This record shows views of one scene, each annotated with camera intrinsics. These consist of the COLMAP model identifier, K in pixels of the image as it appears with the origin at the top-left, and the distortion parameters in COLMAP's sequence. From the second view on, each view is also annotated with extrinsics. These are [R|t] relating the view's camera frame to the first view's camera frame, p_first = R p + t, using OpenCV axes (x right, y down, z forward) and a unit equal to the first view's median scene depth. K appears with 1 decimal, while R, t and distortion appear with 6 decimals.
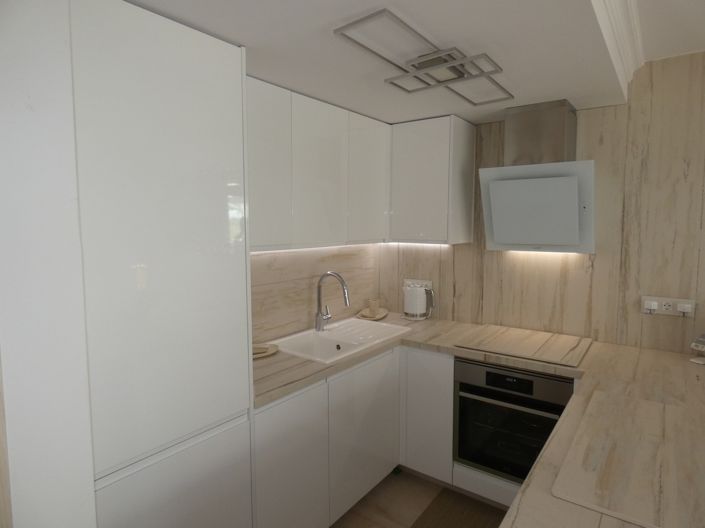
lens RADIAL K [[420.2, 0, 352.5], [0, 420.2, 264.0], [0, 0, 1]] dist [0.000448, 0.000270]
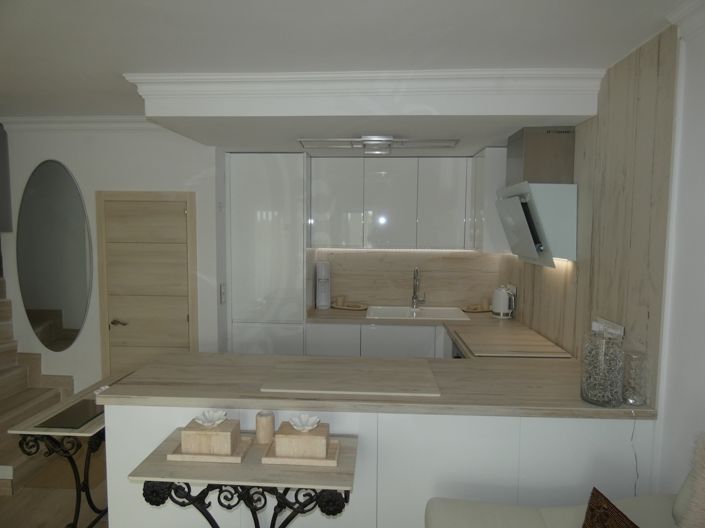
lens RADIAL K [[420.2, 0, 352.5], [0, 420.2, 264.0], [0, 0, 1]] dist [0.000448, 0.000270]
pose [[0.555230, 0.076347, -0.828185, 1.077415], [-0.084431, 0.995808, 0.035195, -0.026797], [0.827400, 0.050383, 0.559348, 0.019070]]
